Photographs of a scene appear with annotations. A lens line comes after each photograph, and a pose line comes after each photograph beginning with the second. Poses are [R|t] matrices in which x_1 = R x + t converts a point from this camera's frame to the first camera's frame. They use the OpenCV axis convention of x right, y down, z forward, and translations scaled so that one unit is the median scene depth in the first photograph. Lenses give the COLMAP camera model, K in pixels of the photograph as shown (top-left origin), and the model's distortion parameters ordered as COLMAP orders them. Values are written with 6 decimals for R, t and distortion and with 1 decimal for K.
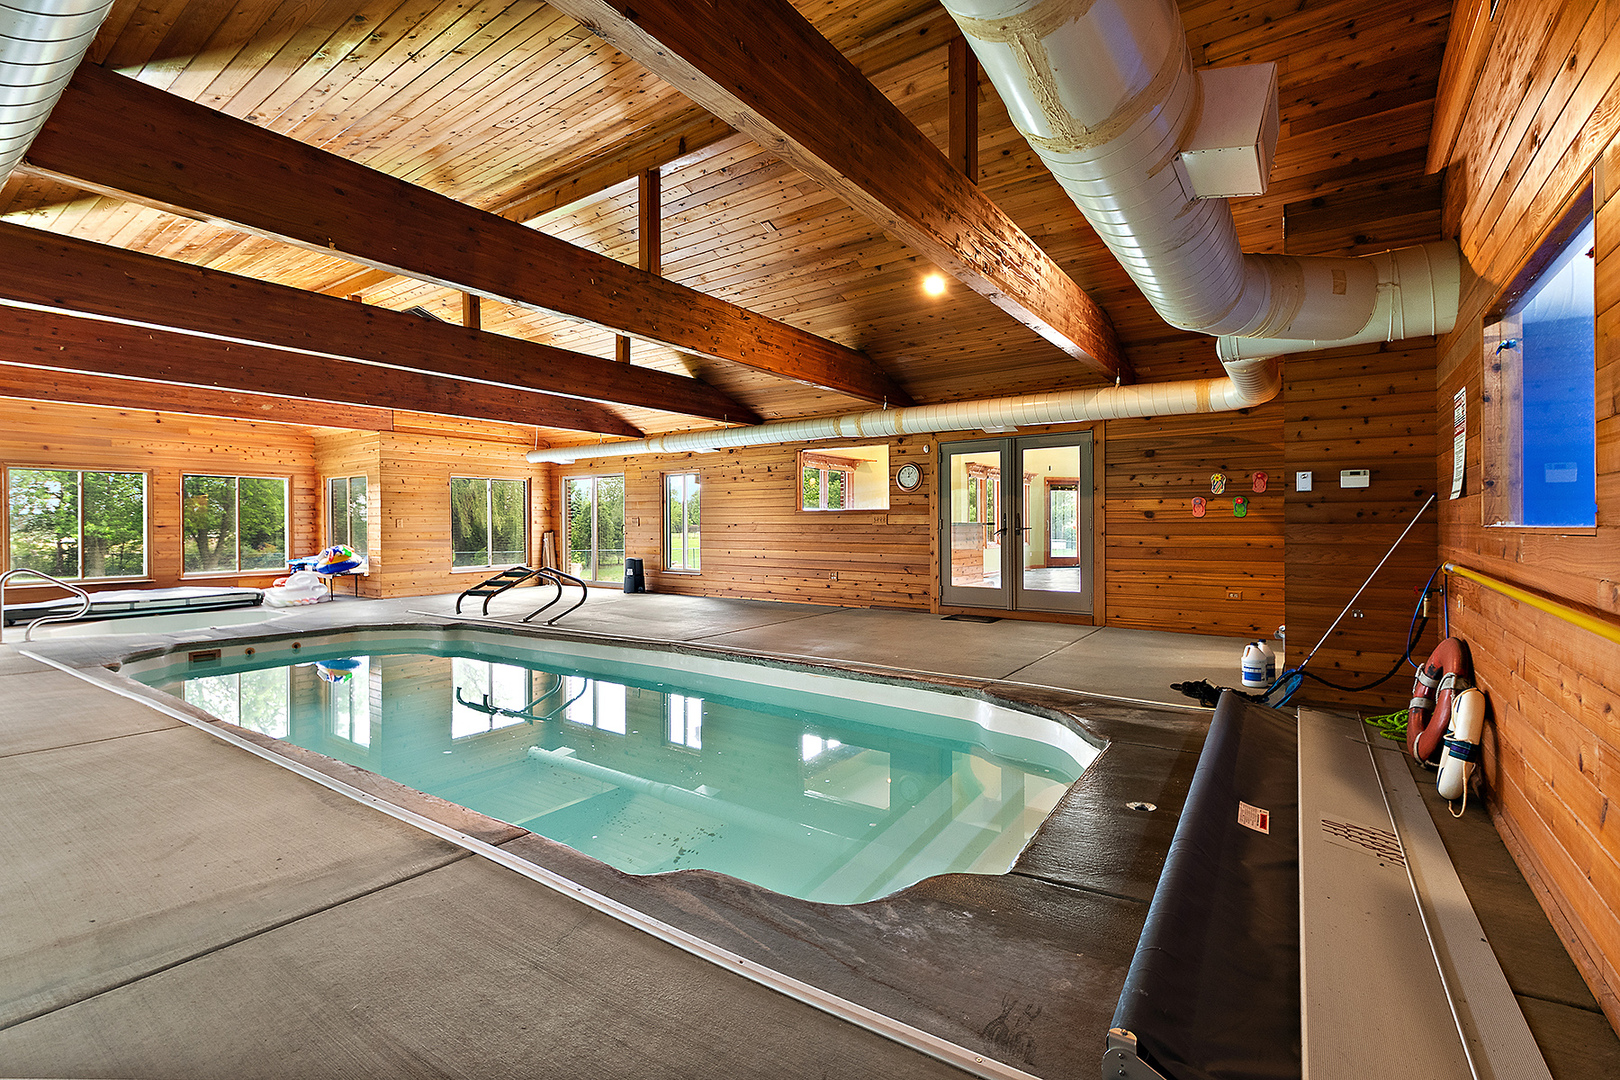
lens RADIAL K [[736.4, 0, 802.0], [0, 736.4, 532.5], [0, 0, 1]] dist [0.003838, 0.000514]
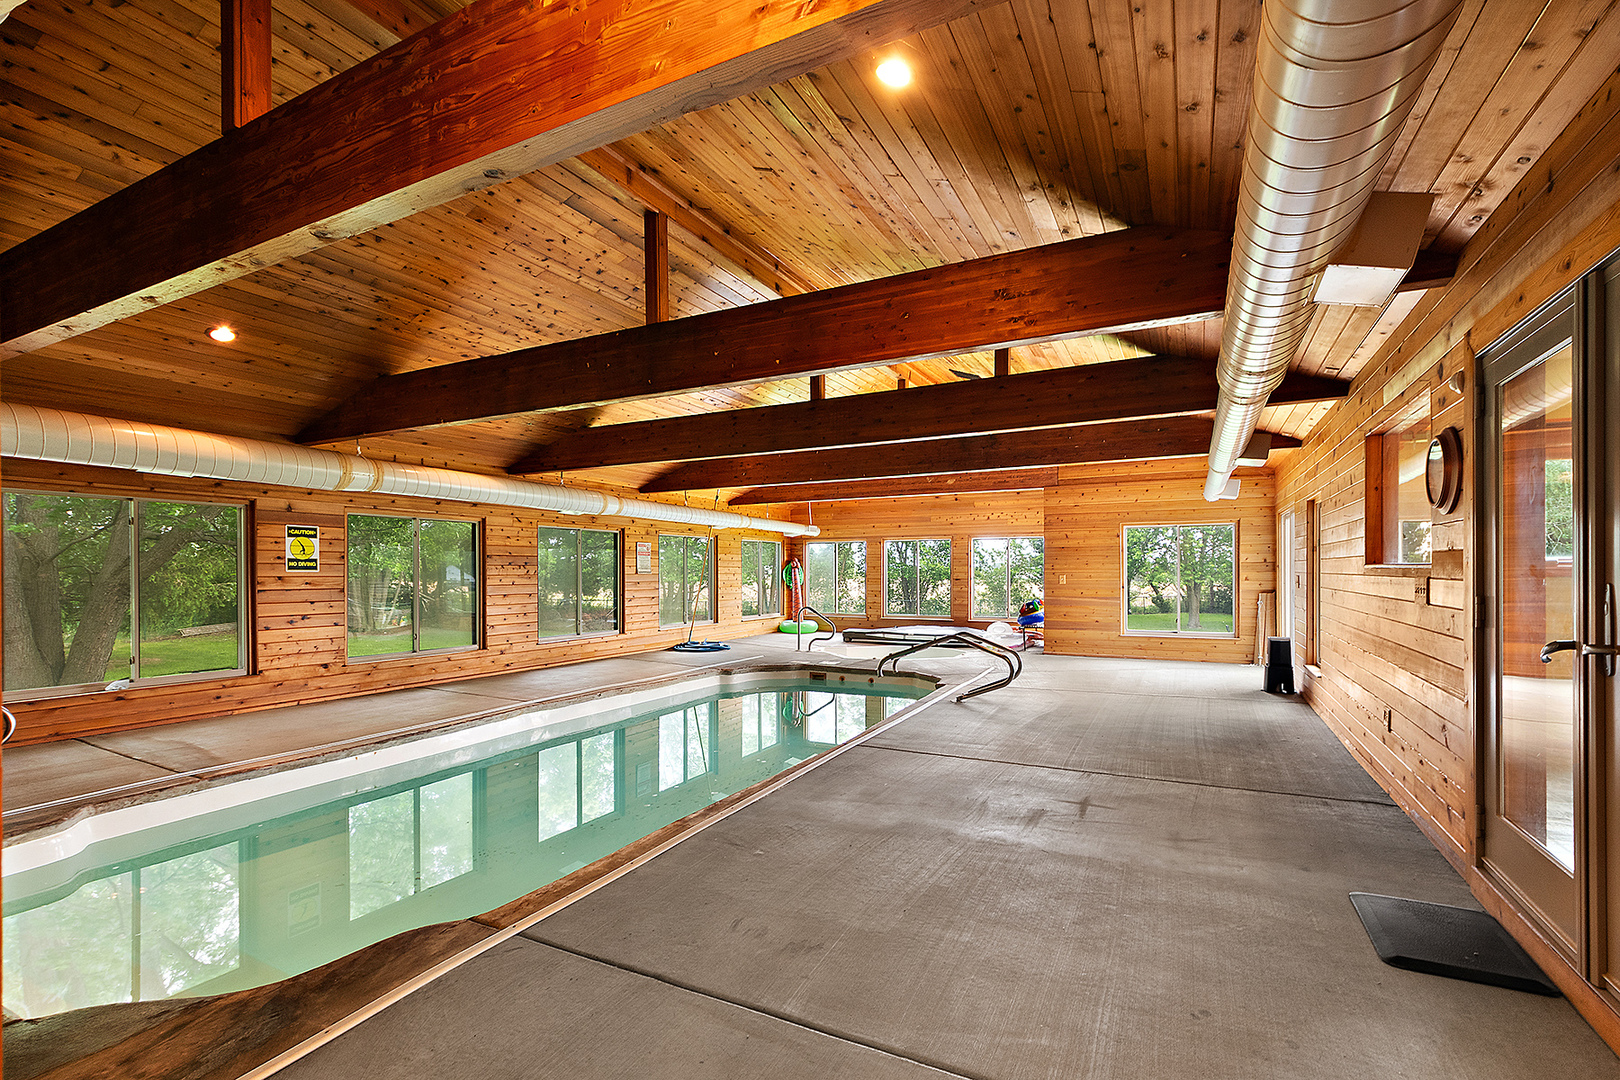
lens RADIAL K [[736.4, 0, 806.5], [0, 736.4, 533.7], [0, 0, 1]] dist [0.003838, 0.000514]
pose [[0.144849, -0.045726, -0.988397, 0.373592], [-0.012048, 0.998776, -0.047972, -0.021509], [0.989380, 0.018857, 0.144120, 0.521708]]
